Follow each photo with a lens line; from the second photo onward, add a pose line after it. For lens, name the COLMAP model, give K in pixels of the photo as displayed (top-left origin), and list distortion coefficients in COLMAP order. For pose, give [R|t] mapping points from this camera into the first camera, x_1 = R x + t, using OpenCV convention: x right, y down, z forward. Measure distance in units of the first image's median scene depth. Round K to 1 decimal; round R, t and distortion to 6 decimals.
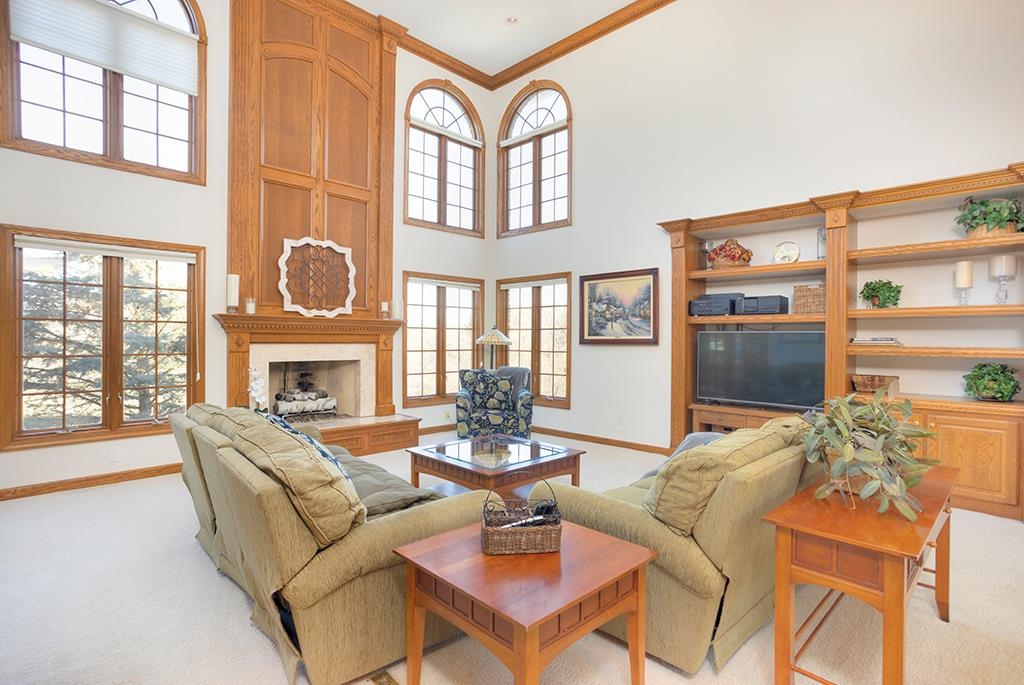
lens RADIAL K [[499.3, 0, 512.0], [0, 499.3, 342.5], [0, 0, 1]] dist [-0.047364, 0.030275]
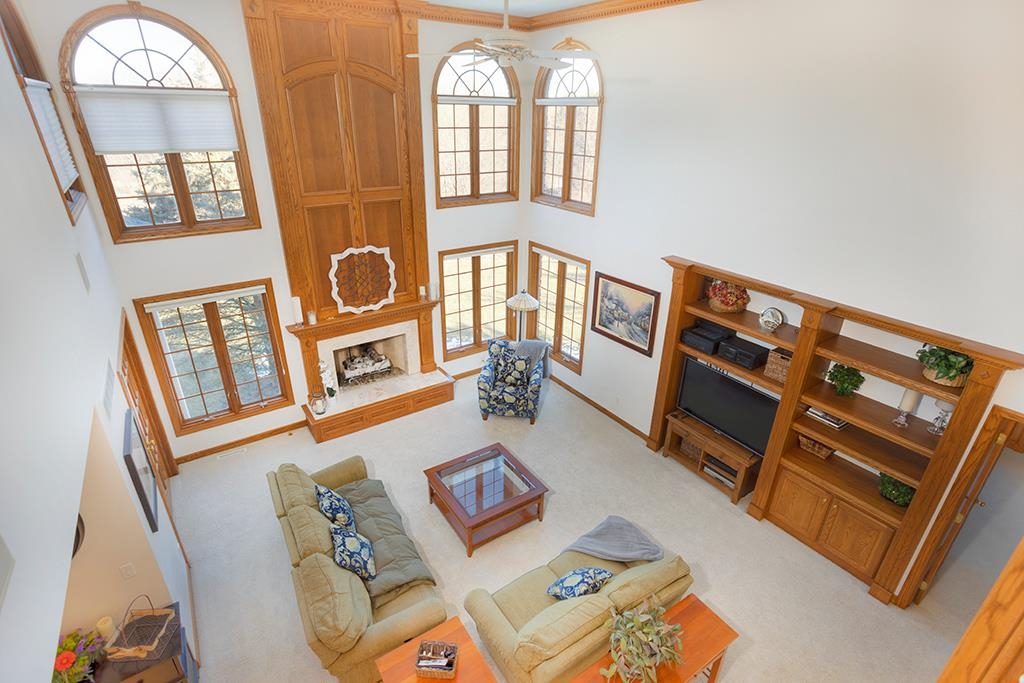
lens RADIAL K [[503.4, 0, 512.0], [0, 503.4, 341.5], [0, 0, 1]] dist [-0.058587, 0.044936]
pose [[0.983360, 0.082473, -0.161870, 0.150028], [-0.008684, 0.911335, 0.411575, -0.449986], [0.181462, -0.403320, 0.896886, -0.060703]]
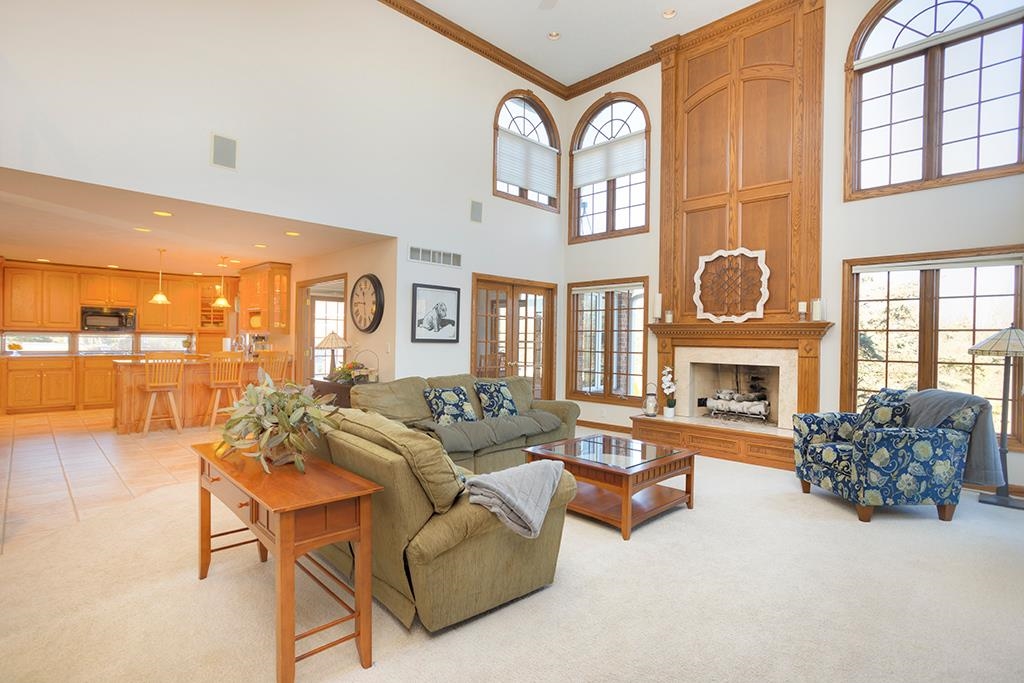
lens RADIAL K [[499.3, 0, 512.0], [0, 499.3, 341.5], [0, 0, 1]] dist [-0.047364, 0.030275]
pose [[-0.005556, -0.001886, -0.999983, 0.616522], [-0.021497, 0.999767, -0.001766, 0.000674], [0.999753, 0.021487, -0.005596, 0.497918]]
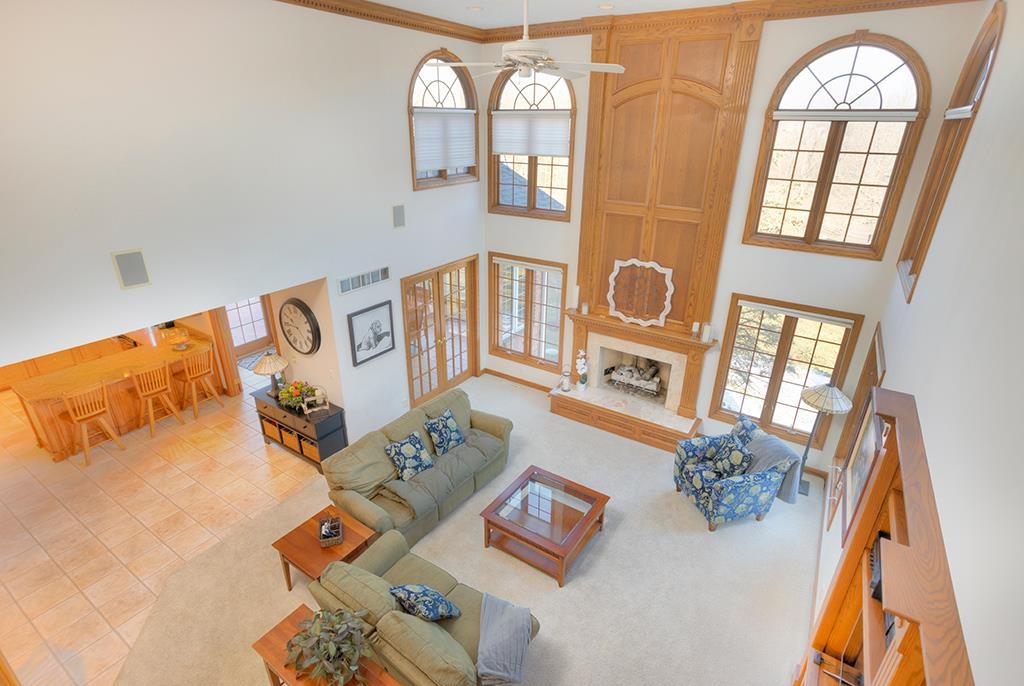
lens RADIAL K [[503.4, 0, 512.0], [0, 503.4, 343.0], [0, 0, 1]] dist [-0.058587, 0.044936]
pose [[0.205470, 0.389090, -0.897993, 0.621585], [-0.015960, 0.918781, 0.394446, -0.449970], [0.978533, -0.066714, 0.194992, 0.419218]]
